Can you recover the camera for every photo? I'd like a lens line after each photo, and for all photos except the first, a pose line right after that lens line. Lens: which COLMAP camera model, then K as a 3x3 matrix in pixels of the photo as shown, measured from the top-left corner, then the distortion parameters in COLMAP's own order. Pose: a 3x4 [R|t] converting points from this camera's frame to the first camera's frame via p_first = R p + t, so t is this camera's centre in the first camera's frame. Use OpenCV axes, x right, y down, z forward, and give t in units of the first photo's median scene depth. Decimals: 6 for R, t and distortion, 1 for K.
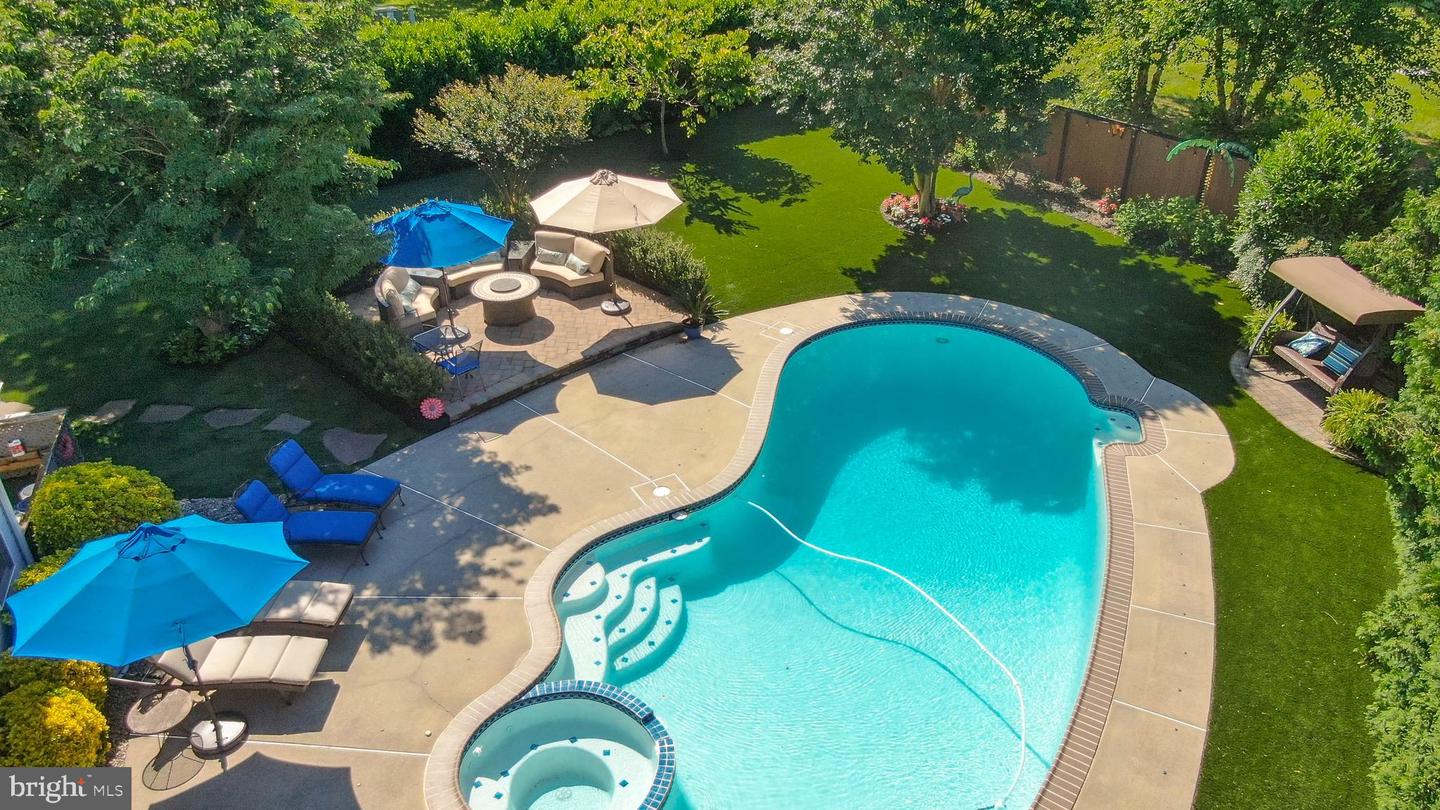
lens RADIAL K [[1013.5, 0, 720.0], [0, 1013.5, 405.0], [0, 0, 1]] dist [-0.093039, 0.000440]
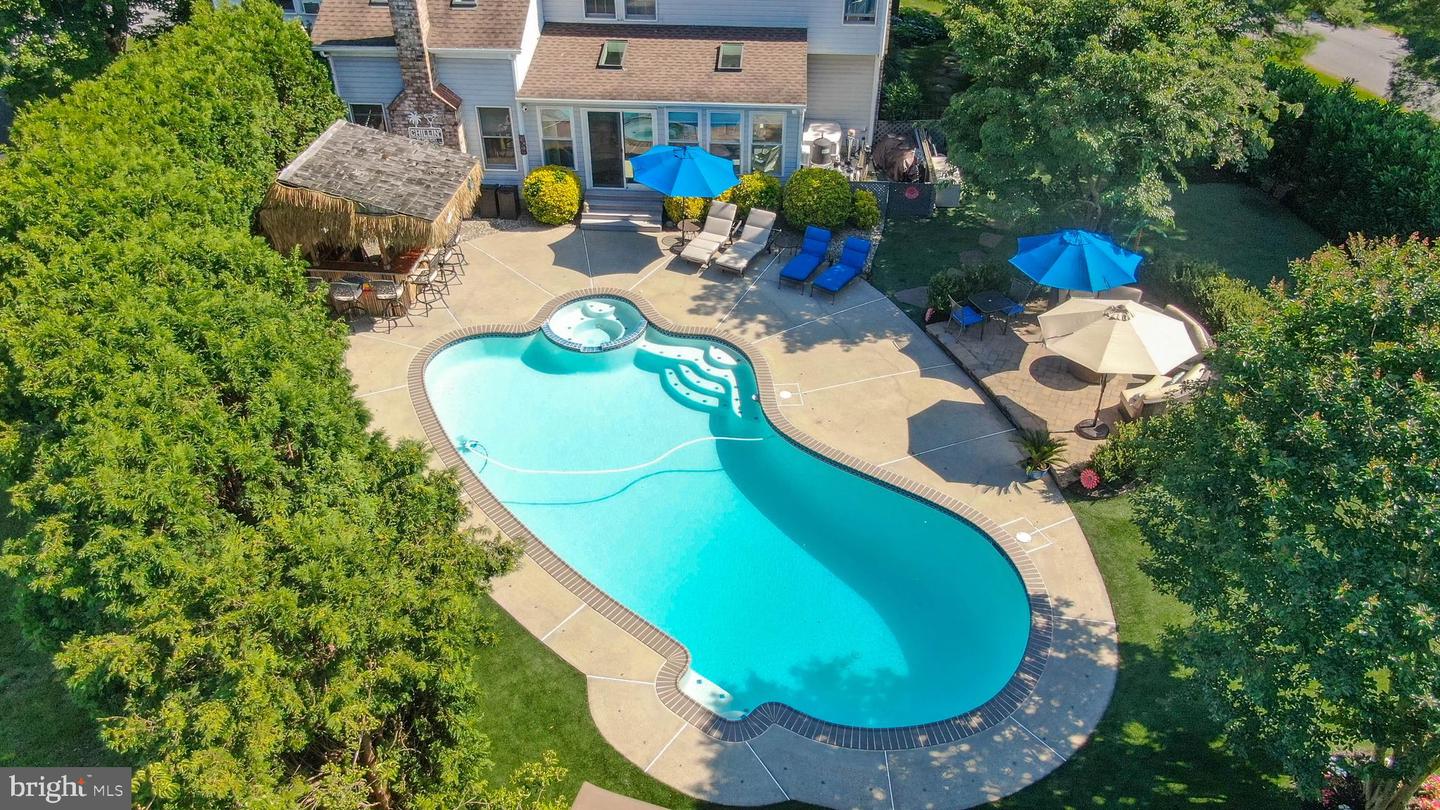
lens RADIAL K [[1026.7, 0, 716.2], [0, 1026.7, 409.0], [0, 0, 1]] dist [-0.021066, 0.004610]
pose [[-0.429828, 0.554969, -0.712220, 0.746460], [-0.439275, 0.560627, 0.701951, -0.638070], [0.788850, 0.614579, 0.002811, 0.669843]]
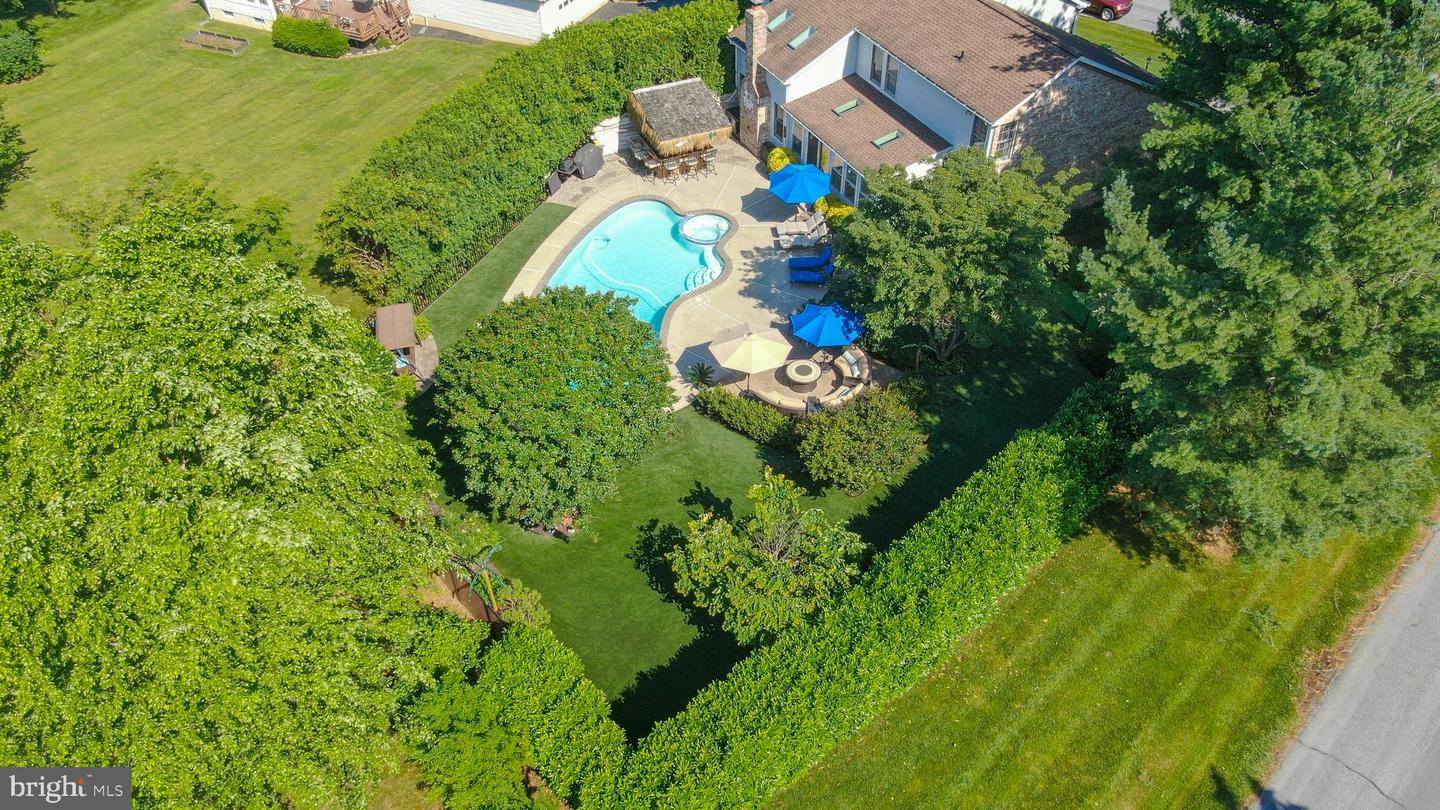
lens RADIAL K [[1030.4, 0, 722.0], [0, 1030.4, 417.0], [0, 0, 1]] dist [-0.002579, 0.002502]
pose [[-0.994260, 0.077113, -0.074166, 0.083384], [-0.048959, 0.288450, 0.956243, -1.793319], [0.095132, 0.954385, -0.283019, 1.507083]]
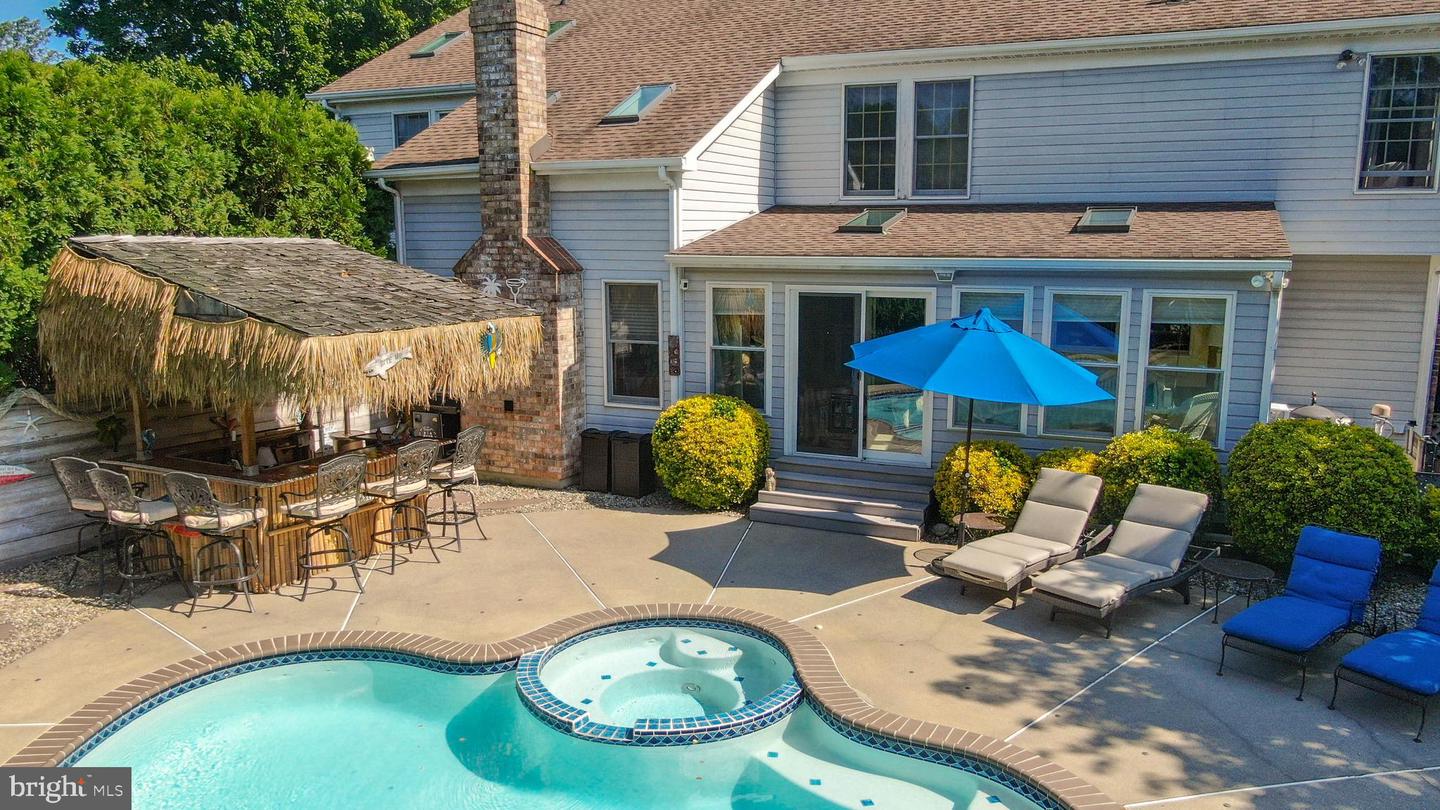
lens RADIAL K [[1042.8, 0, 717.4], [0, 1042.8, 406.6], [0, 0, 1]] dist [-0.012398, 0.002679]
pose [[-0.720400, 0.123463, -0.682482, 0.187243], [-0.333375, 0.801252, 0.496846, -0.124553], [0.608182, 0.585450, -0.536062, 0.681709]]
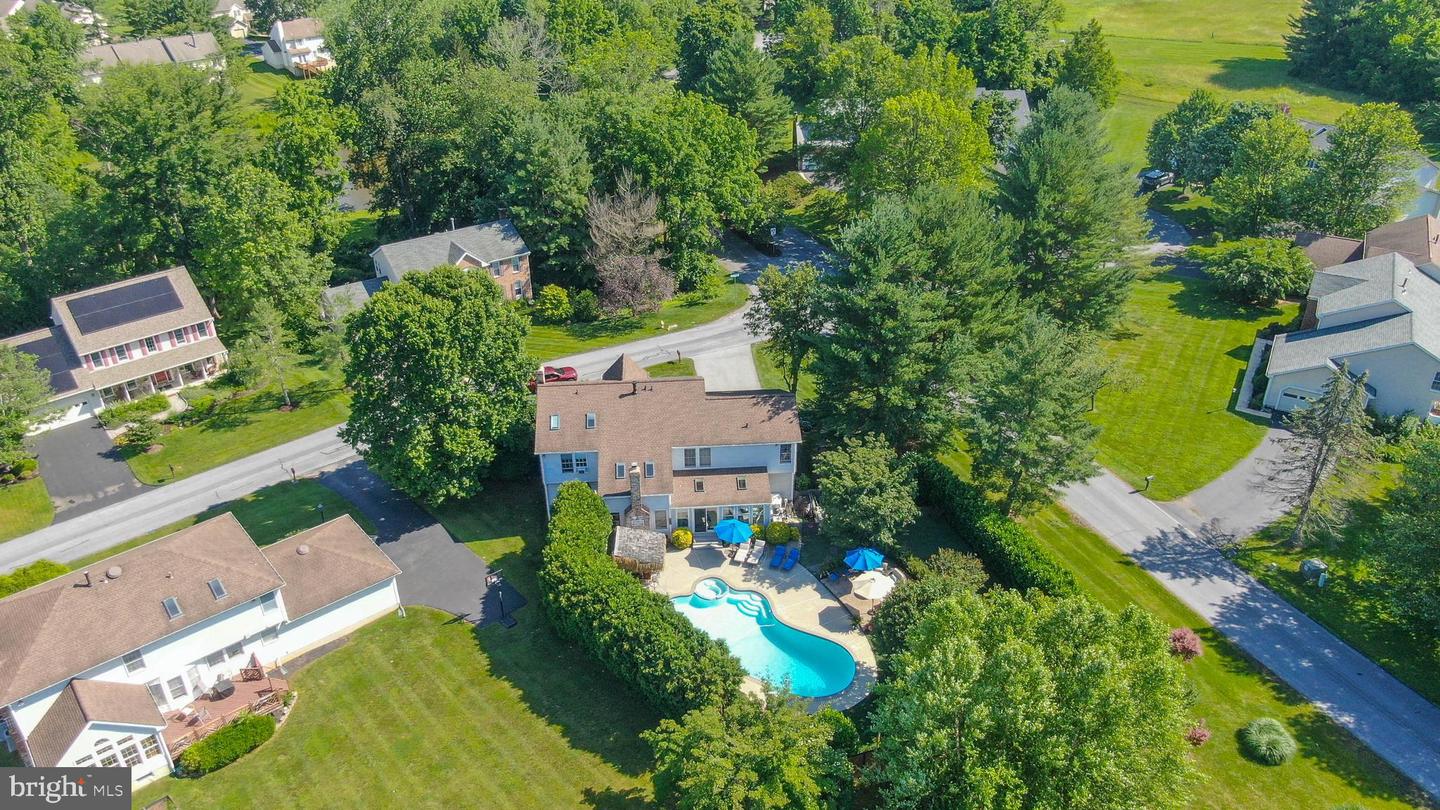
lens RADIAL K [[1026.7, 0, 716.2], [0, 1026.7, 409.0], [0, 0, 1]] dist [-0.021066, 0.004610]
pose [[-0.312698, 0.481546, -0.818739, 2.454289], [-0.444847, 0.687346, 0.574166, -2.222295], [0.839244, 0.543754, -0.000717, 0.191206]]
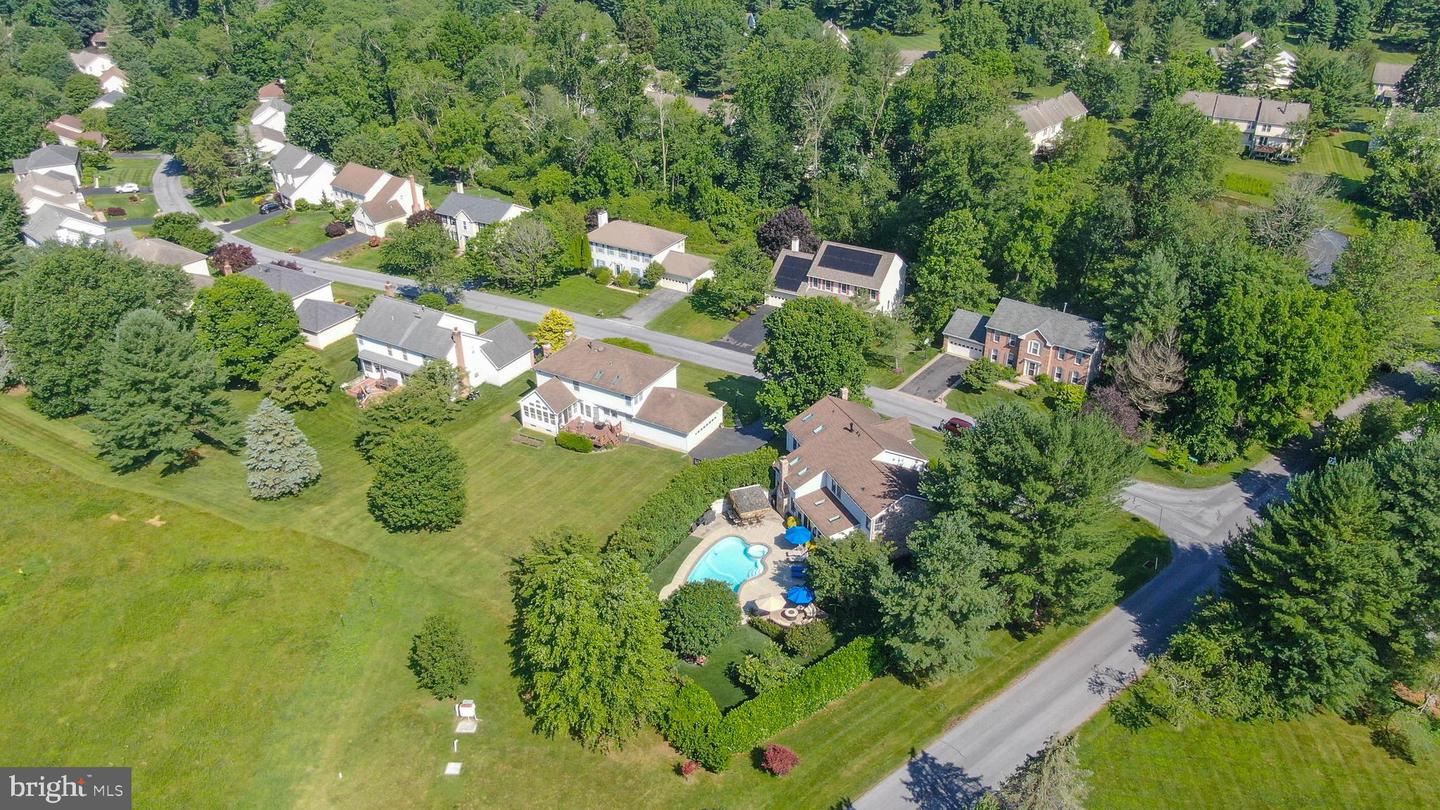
lens RADIAL K [[1026.7, 0, 716.2], [0, 1026.7, 409.0], [0, 0, 1]] dist [-0.021066, 0.004610]
pose [[-0.999786, 0.016696, -0.012219, 0.184859], [-0.001588, 0.526923, 0.849912, -4.523428], [0.020629, 0.849749, -0.526783, 2.586789]]
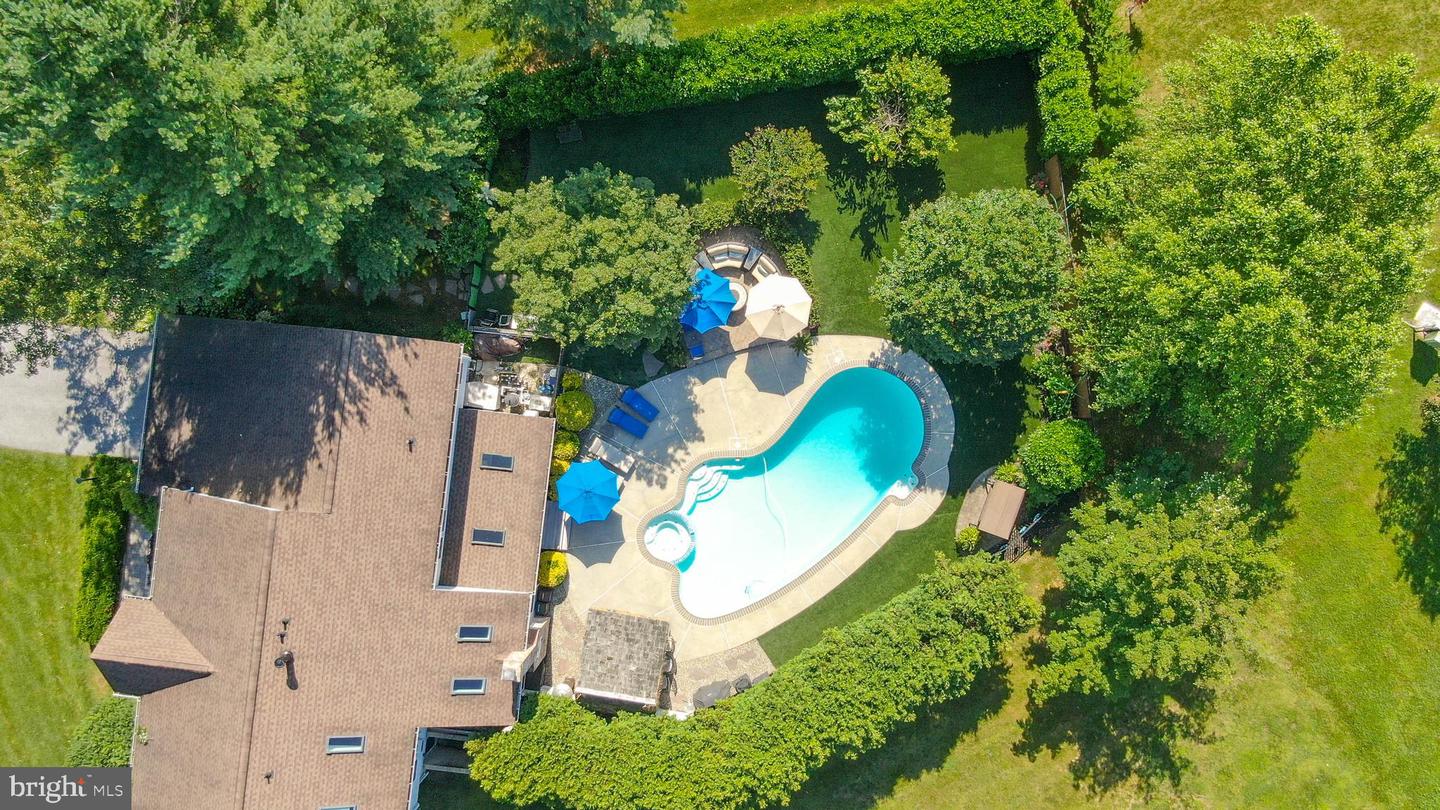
lens RADIAL K [[1042.8, 0, 717.4], [0, 1042.8, 406.6], [0, 0, 1]] dist [-0.012398, 0.002679]
pose [[0.879954, 0.475005, -0.007145, -0.103550], [-0.227453, 0.434469, 0.871494, -1.934714], [0.417069, -0.765249, 0.490354, -0.342420]]
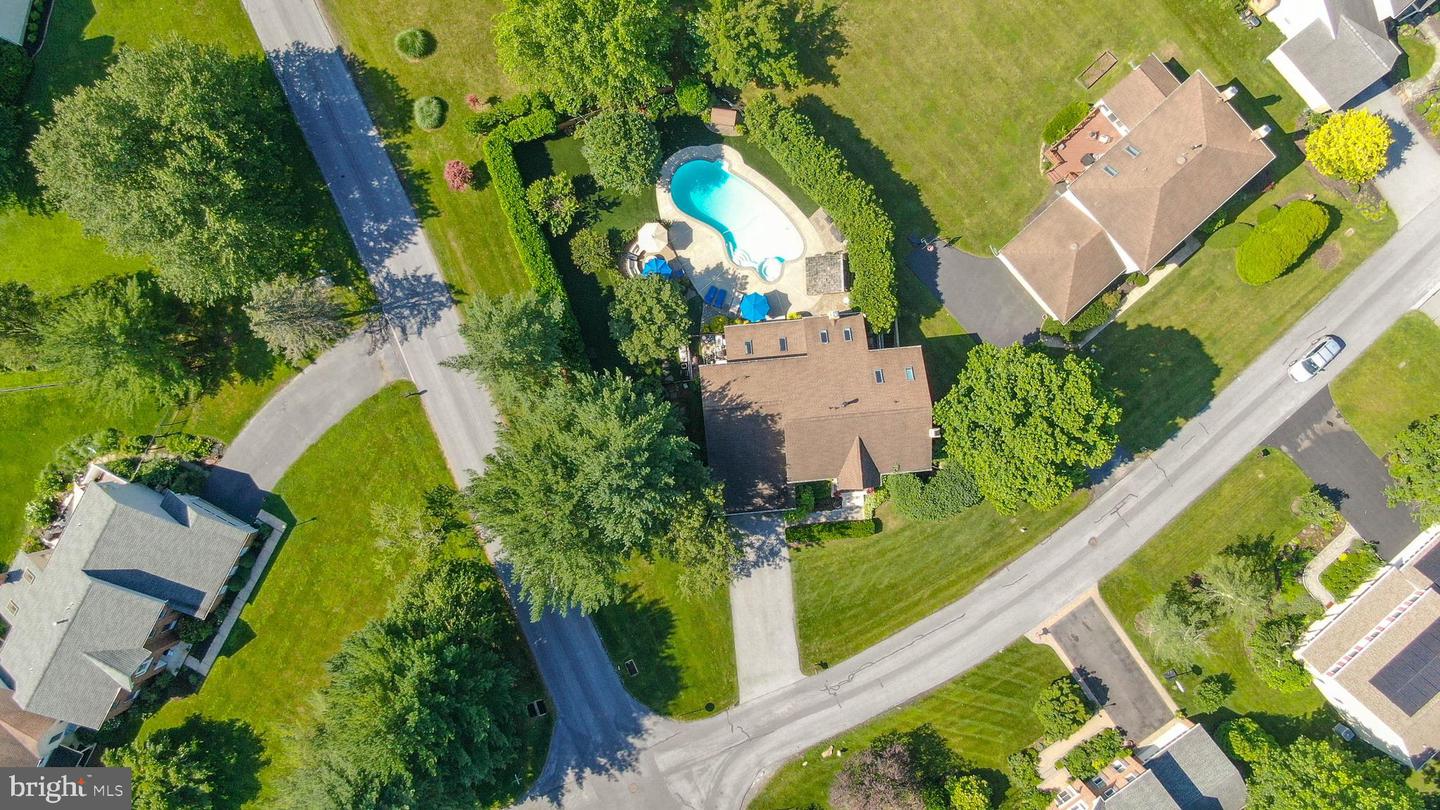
lens RADIAL K [[1026.7, 0, 716.2], [0, 1026.7, 409.0], [0, 0, 1]] dist [-0.021066, 0.004610]
pose [[0.285448, -0.958108, -0.023433, -0.645224], [0.471611, 0.119137, 0.873722, -3.931074], [-0.834328, -0.260453, 0.485861, -1.722474]]
